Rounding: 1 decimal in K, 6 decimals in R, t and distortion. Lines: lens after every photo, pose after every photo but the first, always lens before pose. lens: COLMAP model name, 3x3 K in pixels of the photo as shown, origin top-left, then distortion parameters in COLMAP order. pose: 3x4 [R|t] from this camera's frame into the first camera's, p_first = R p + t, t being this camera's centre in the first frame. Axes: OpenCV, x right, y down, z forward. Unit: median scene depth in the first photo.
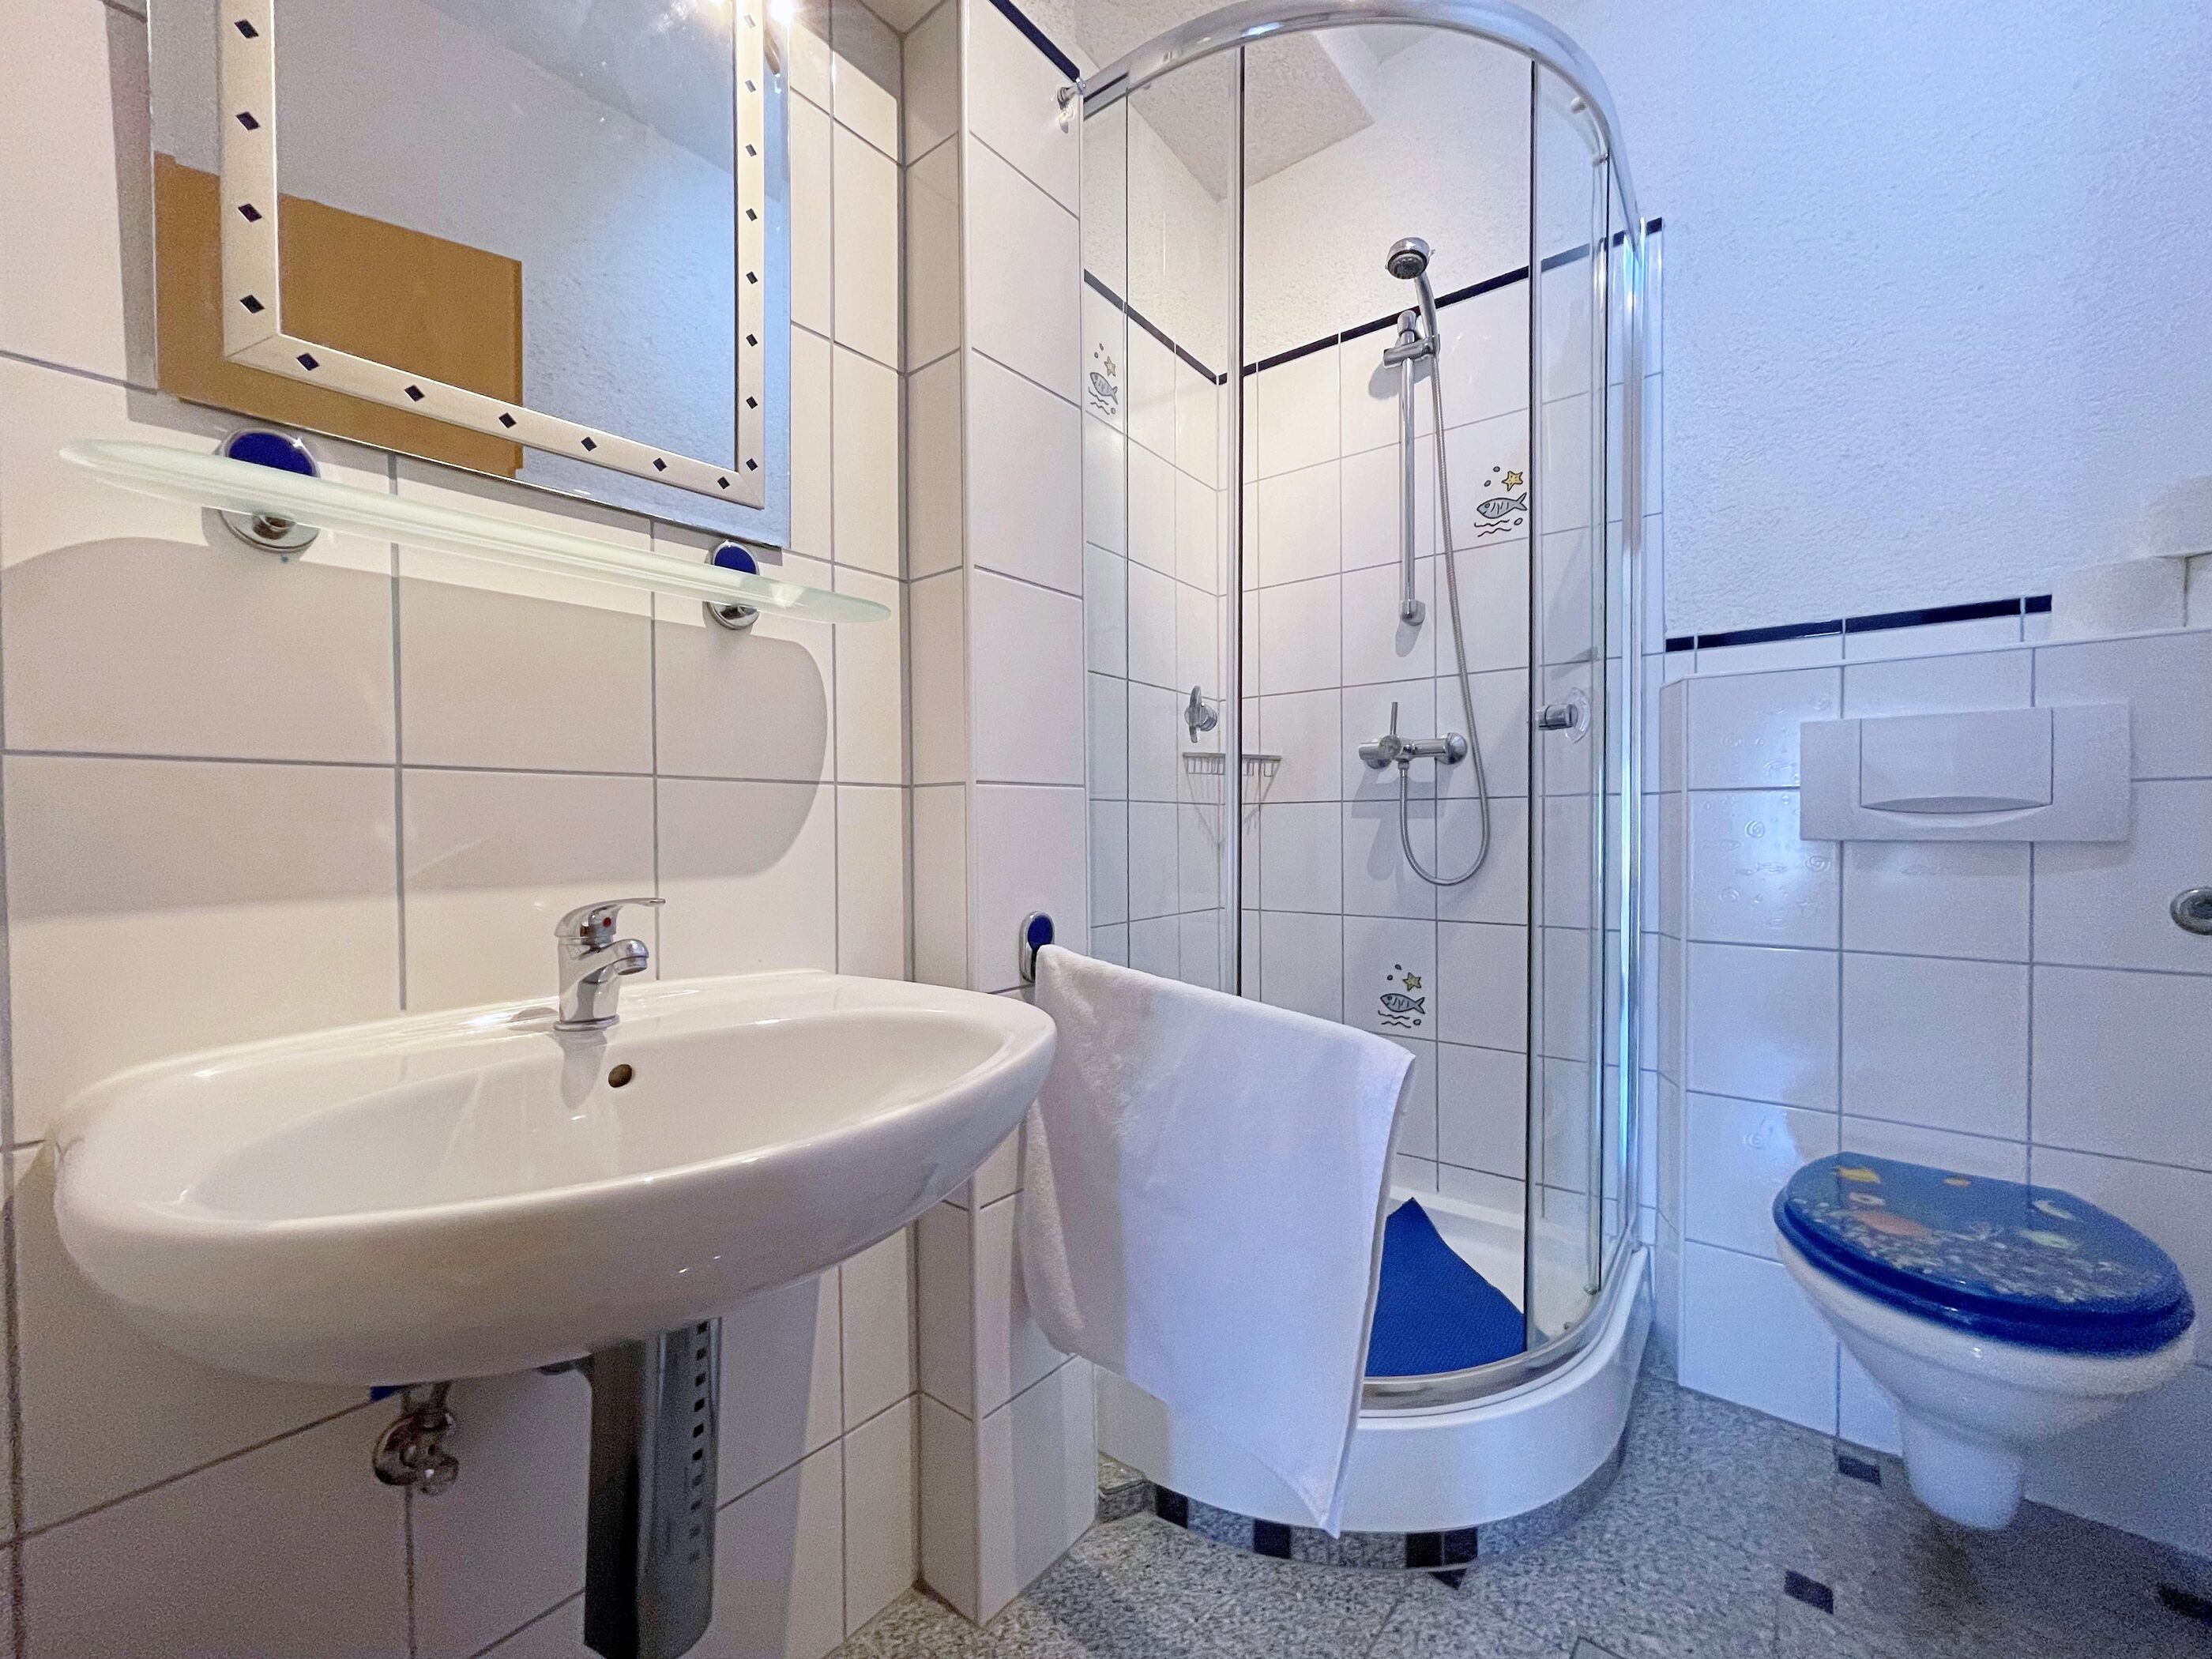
lens RADIAL K [[899.4, 0, 1096.0], [0, 899.4, 835.1], [0, 0, 1]] dist [0.002063, -0.000622]
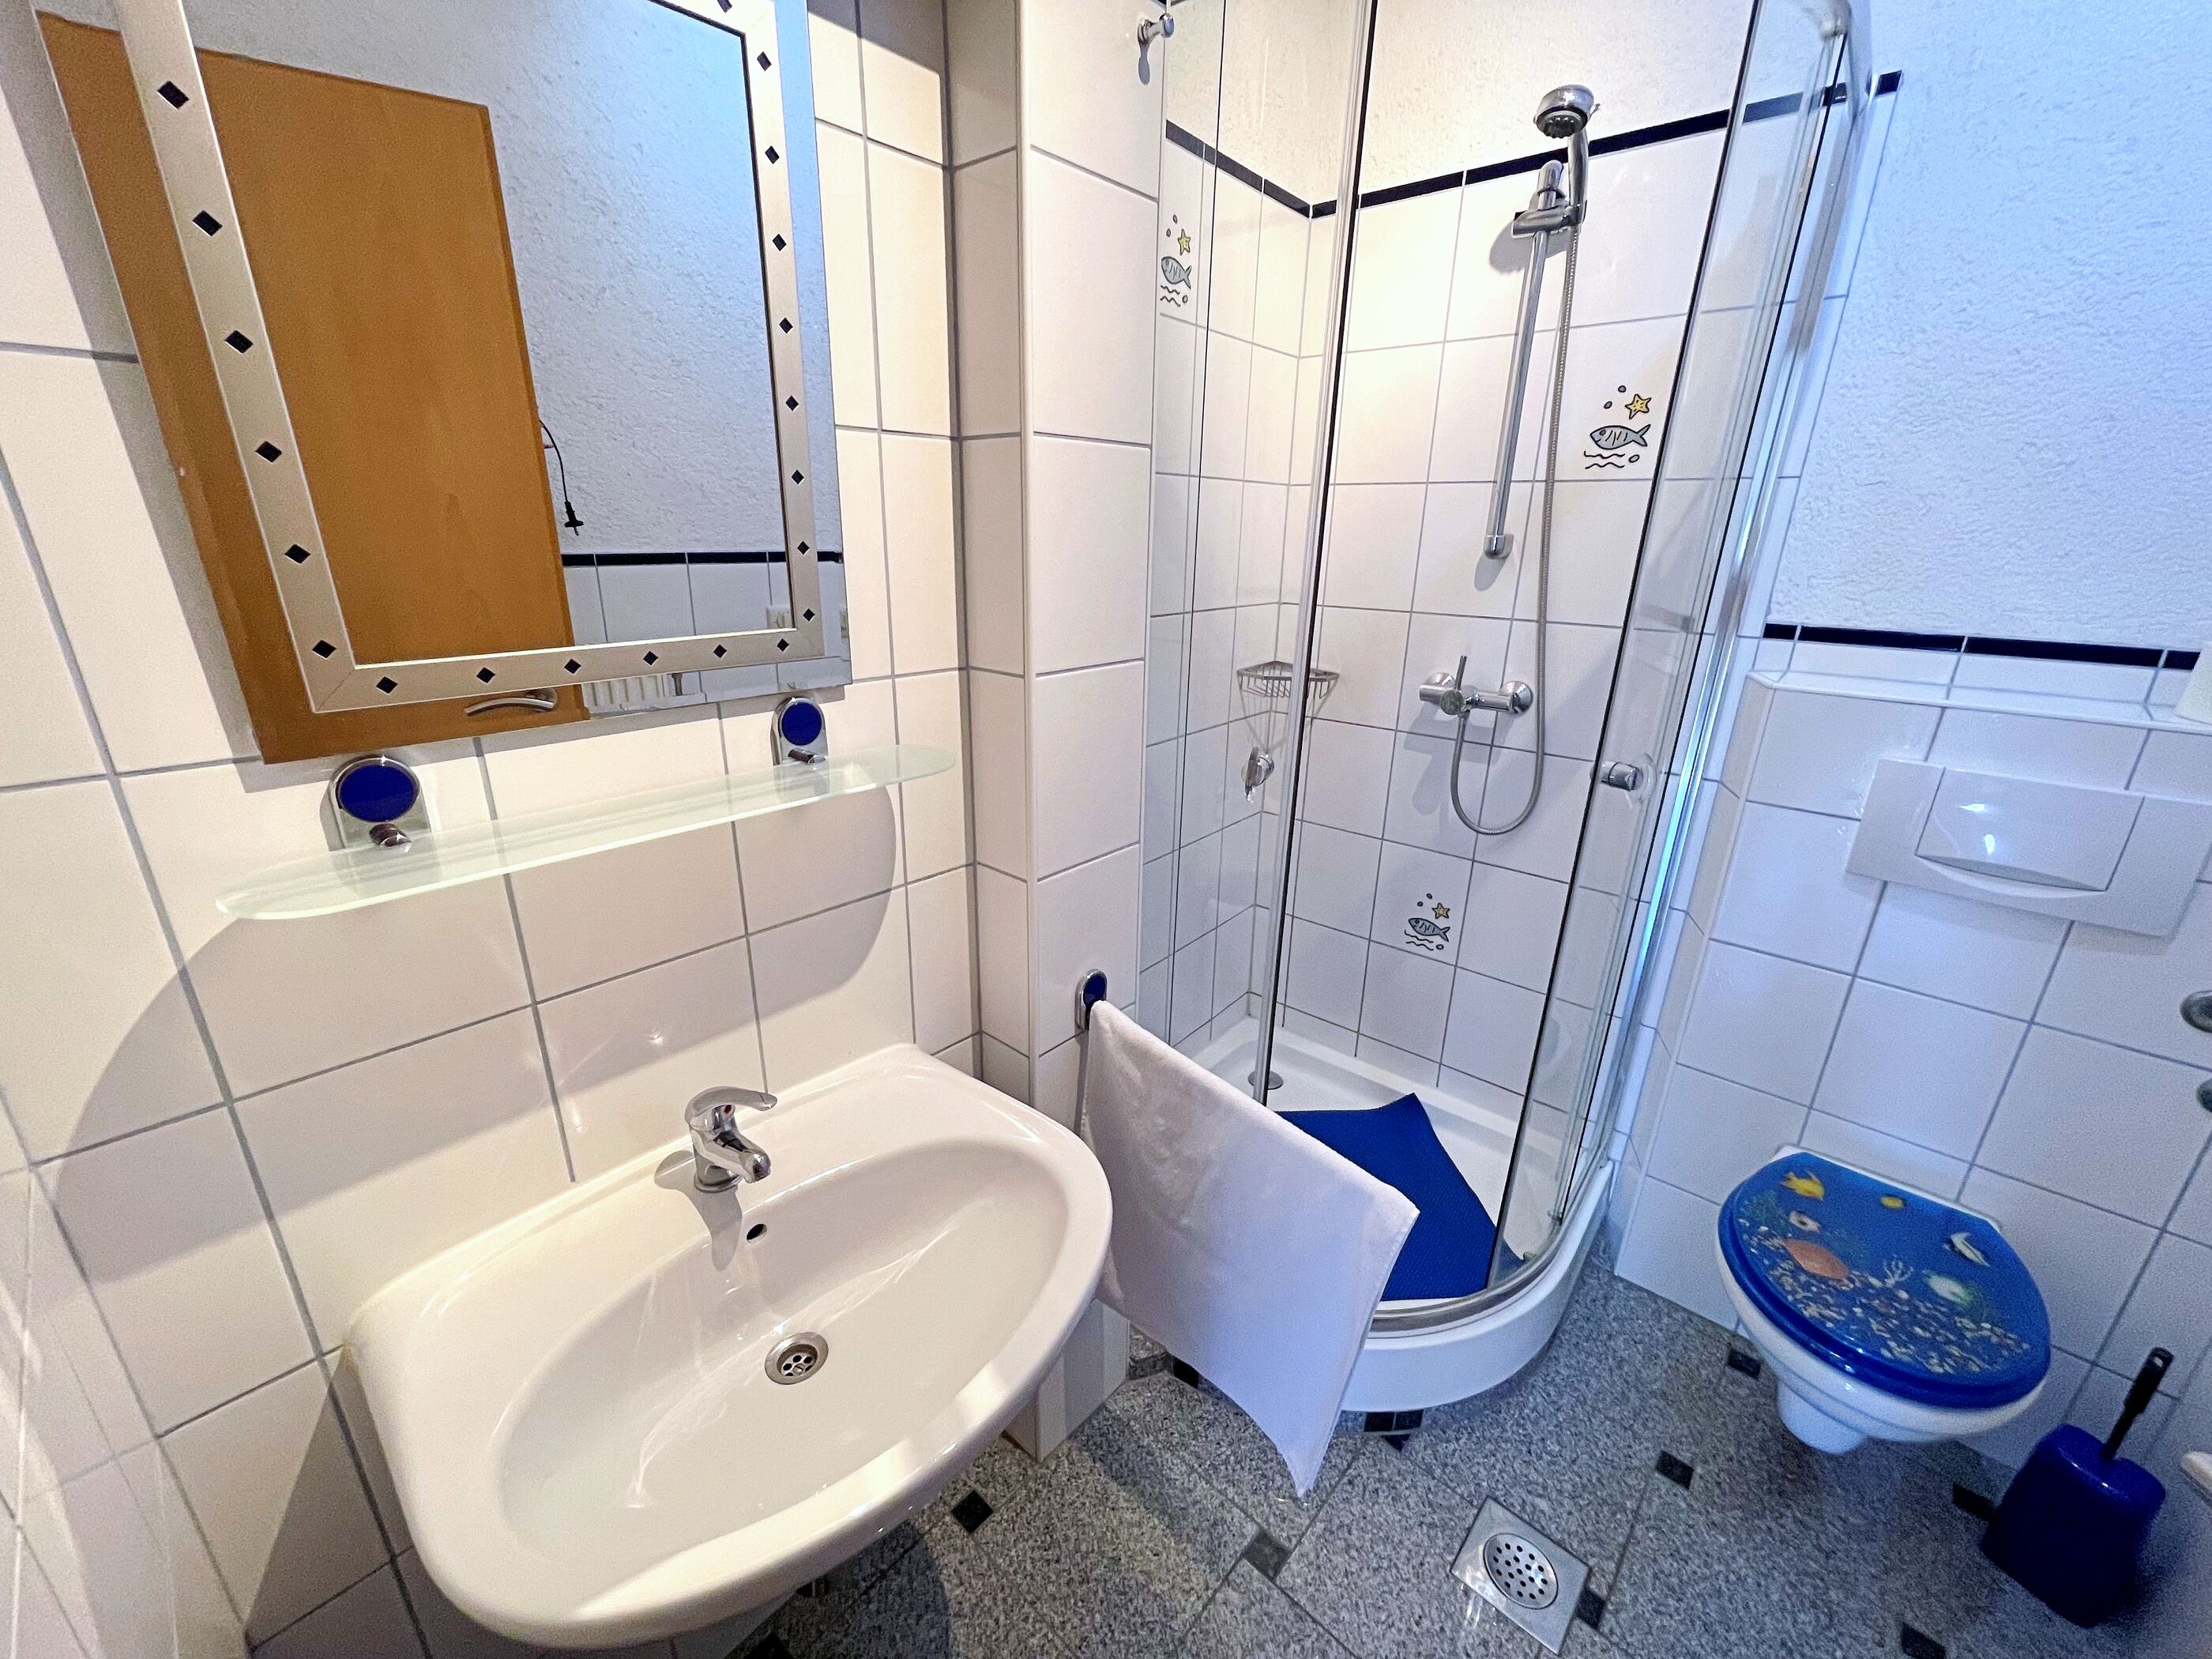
lens RADIAL K [[899.8, 0, 1097.1], [0, 899.8, 844.6], [0, 0, 1]] dist [-0.002101, 0.002422]
pose [[0.998739, 0.035833, -0.035176, -0.024023], [-0.022809, 0.947841, 0.317926, -0.373540], [0.044733, -0.316722, 0.947463, 0.018080]]
